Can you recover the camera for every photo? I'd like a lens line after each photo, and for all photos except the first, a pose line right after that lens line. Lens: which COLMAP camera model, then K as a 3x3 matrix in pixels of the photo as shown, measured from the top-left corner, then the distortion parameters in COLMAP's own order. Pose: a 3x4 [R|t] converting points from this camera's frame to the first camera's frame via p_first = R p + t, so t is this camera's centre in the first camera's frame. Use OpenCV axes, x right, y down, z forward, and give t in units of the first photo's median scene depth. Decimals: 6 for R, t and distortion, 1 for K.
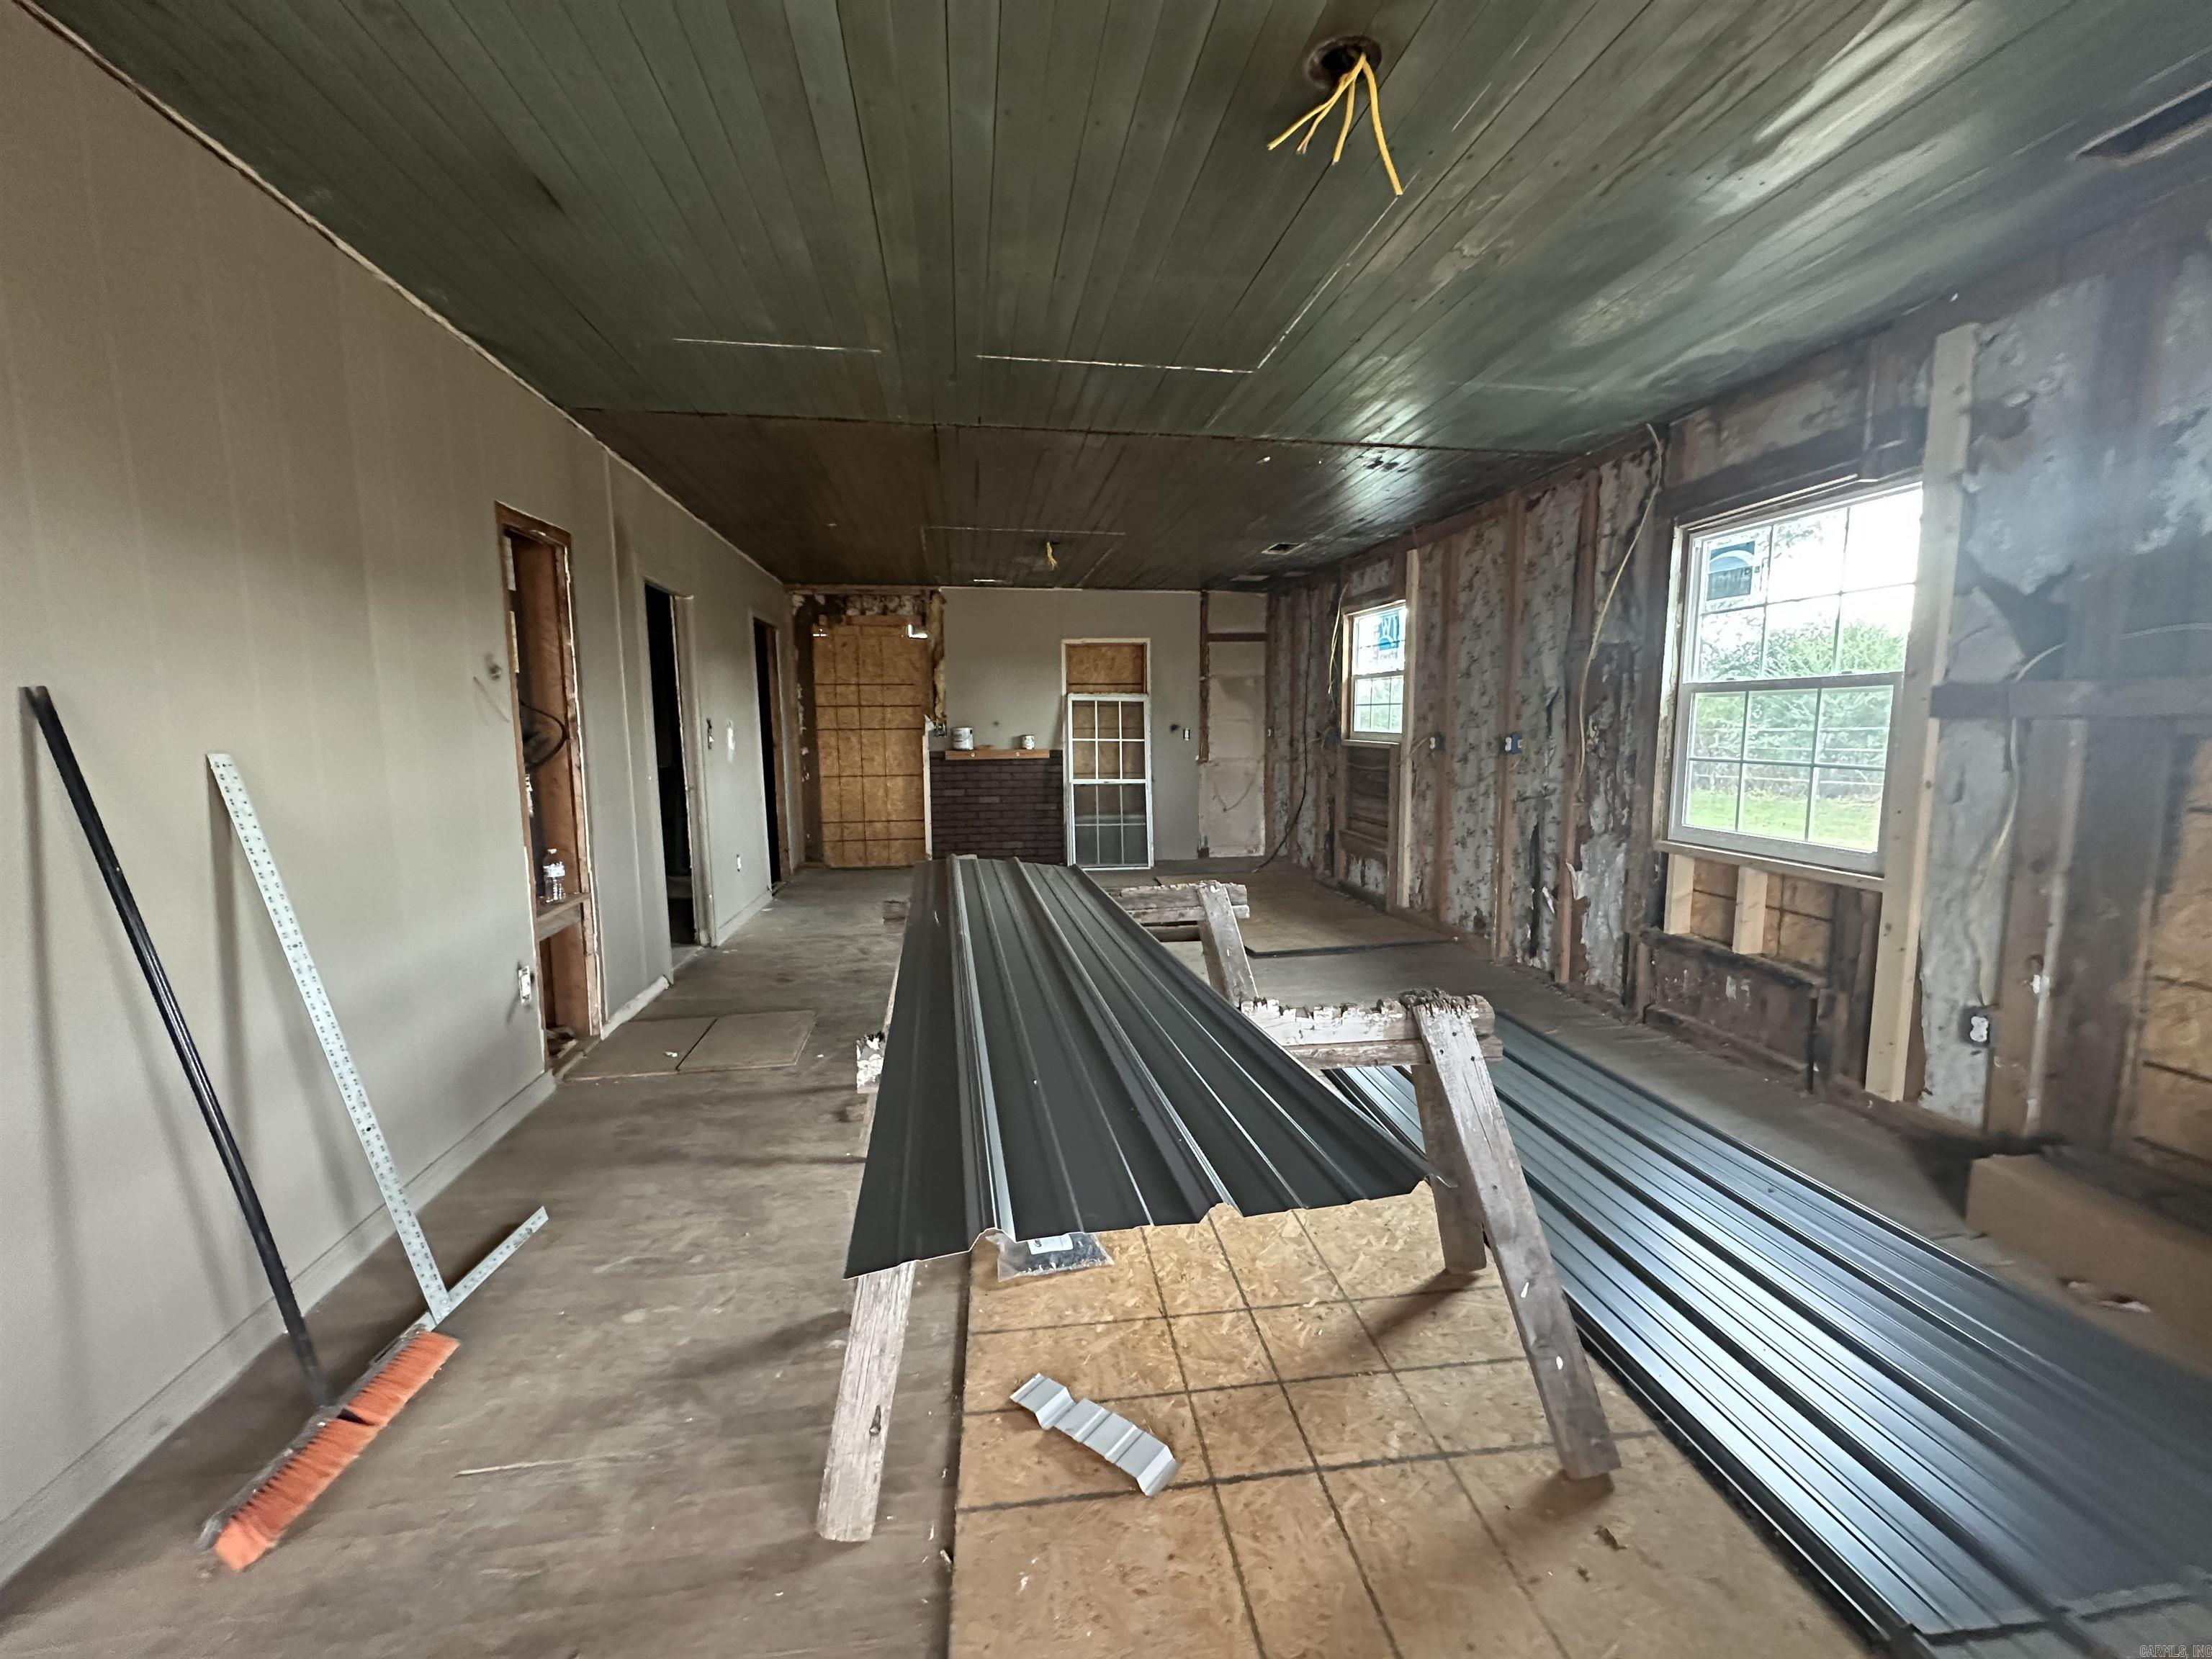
lens RADIAL K [[869.4, 0, 1104.4], [0, 869.4, 829.8], [0, 0, 1]] dist [-0.002837, 0.000839]
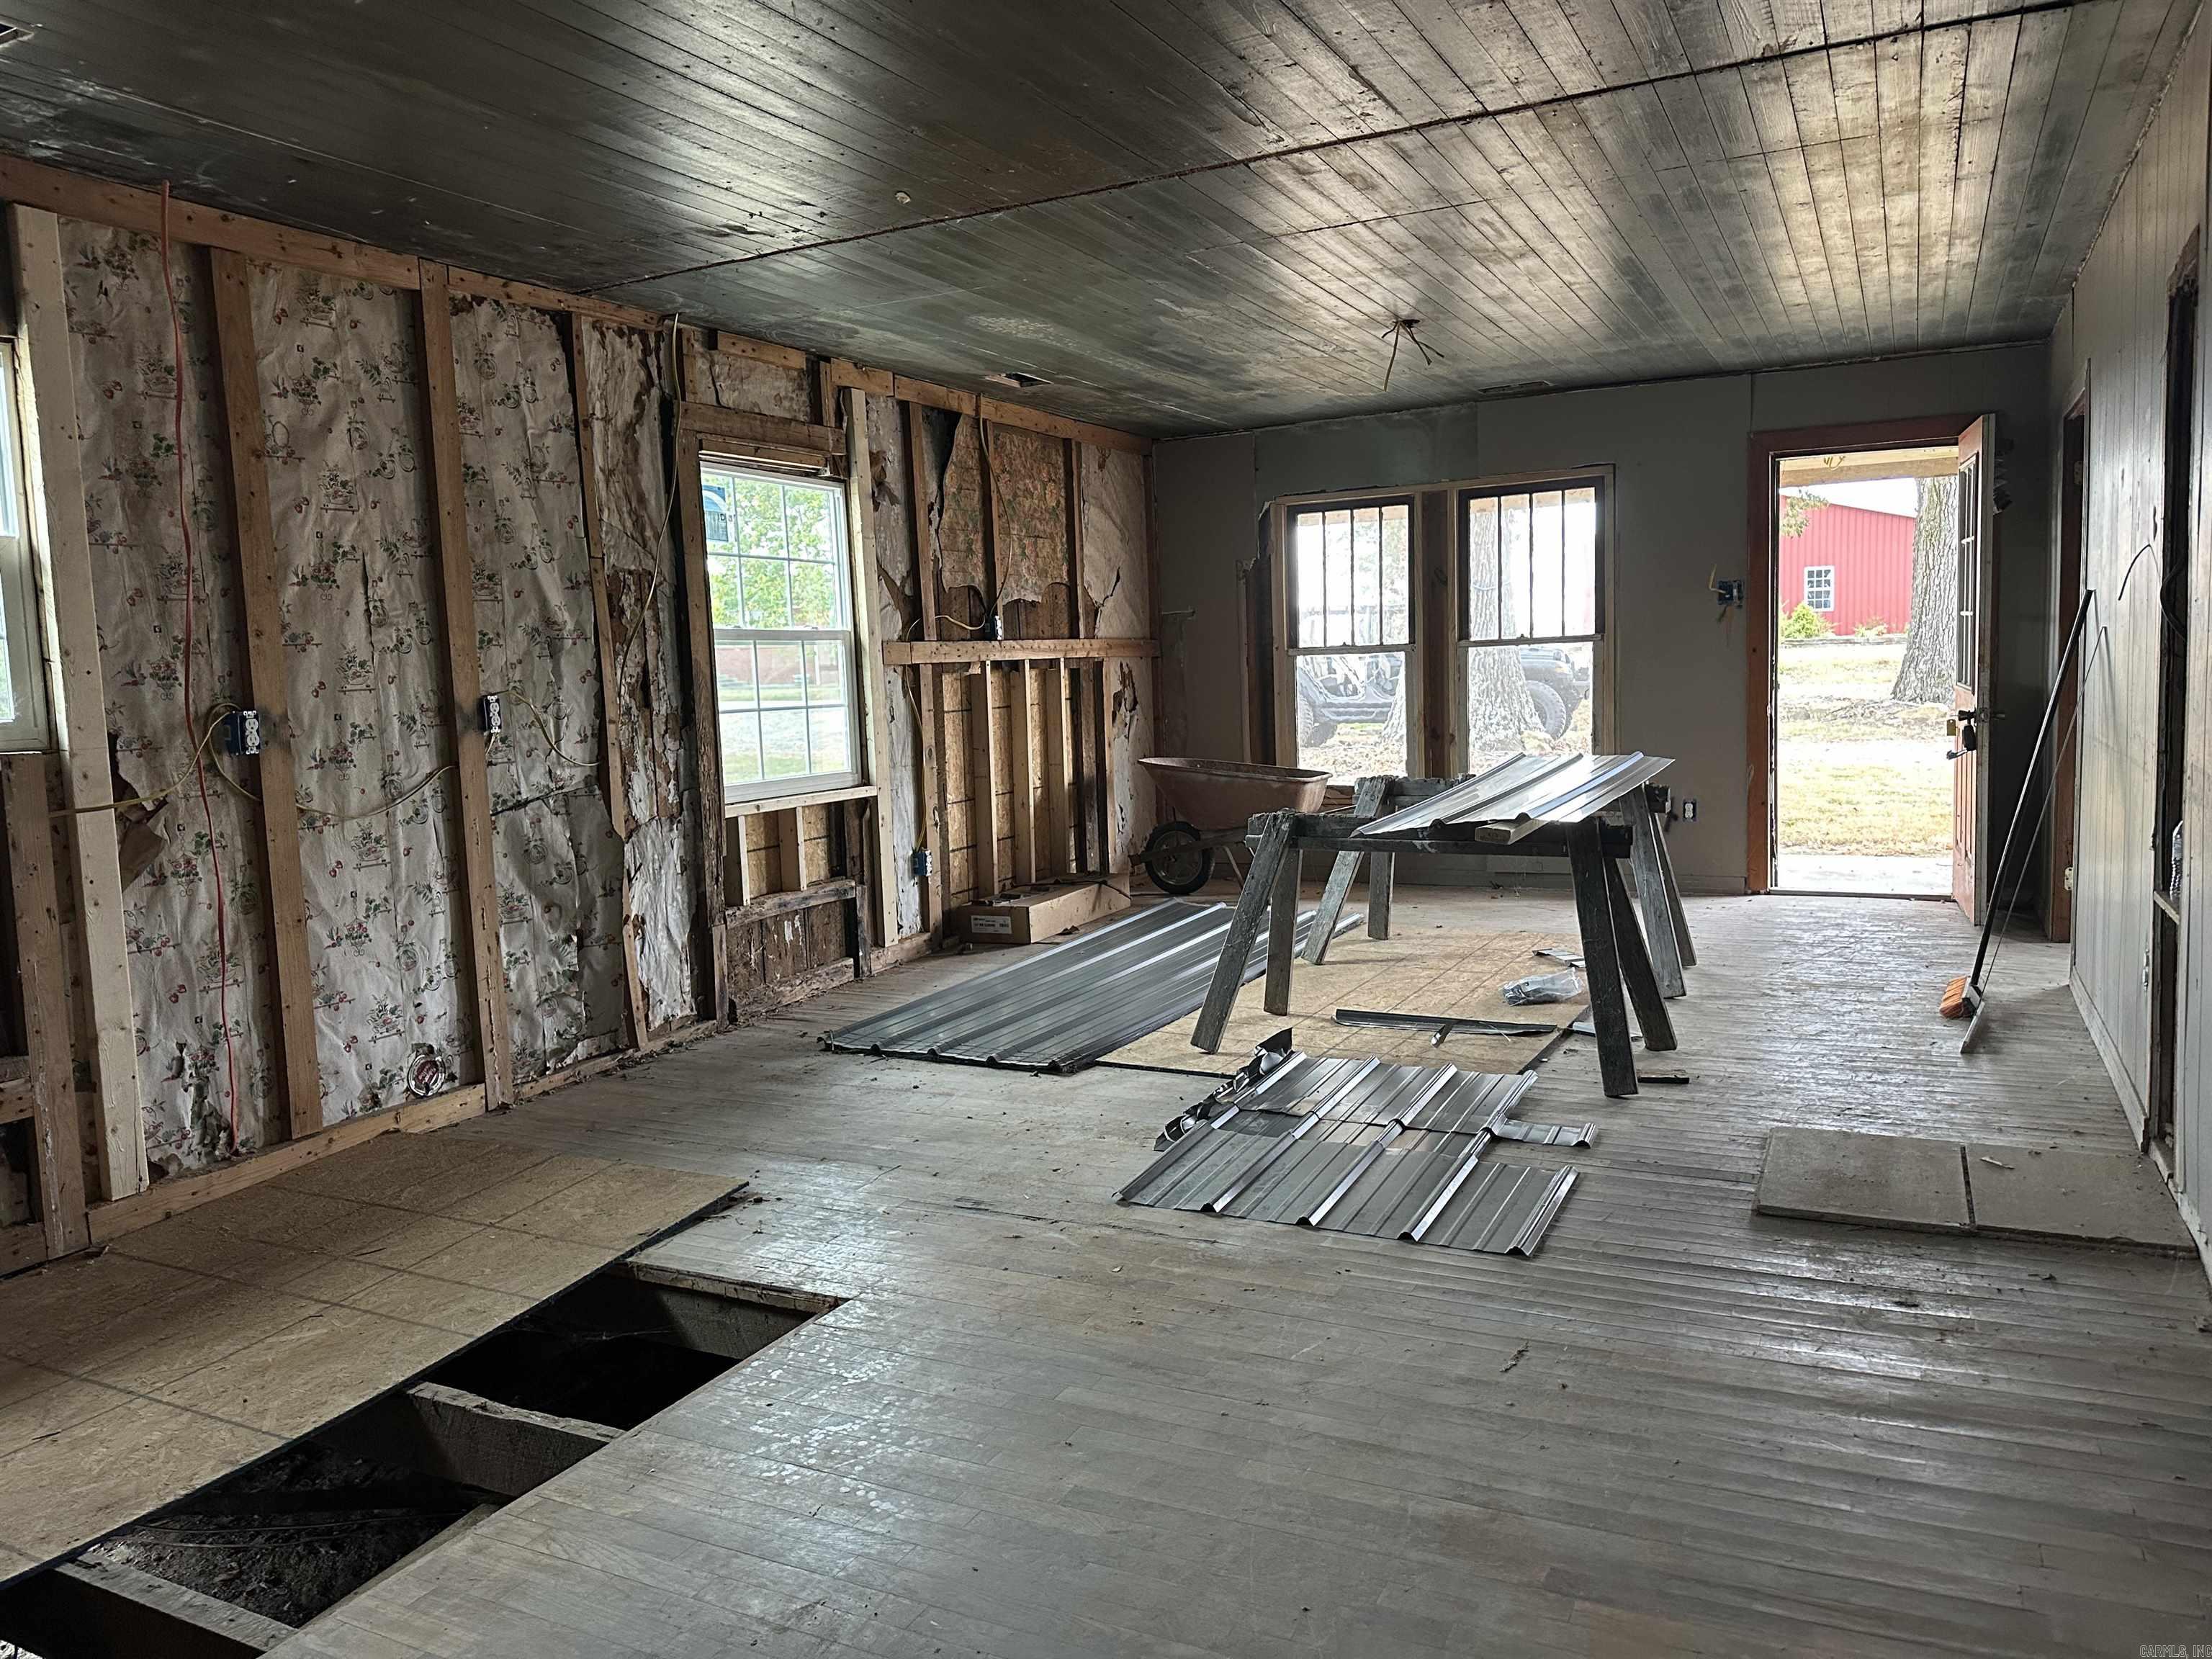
lens RADIAL K [[1557.6, 0, 1114.6], [0, 1557.6, 836.1], [0, 0, 1]] dist [0.121553, -0.166421]
pose [[-0.810619, -0.017972, 0.585298, -0.534205], [0.122921, 0.972036, 0.200089, -0.199518], [-0.572527, 0.234141, -0.785742, 1.786455]]
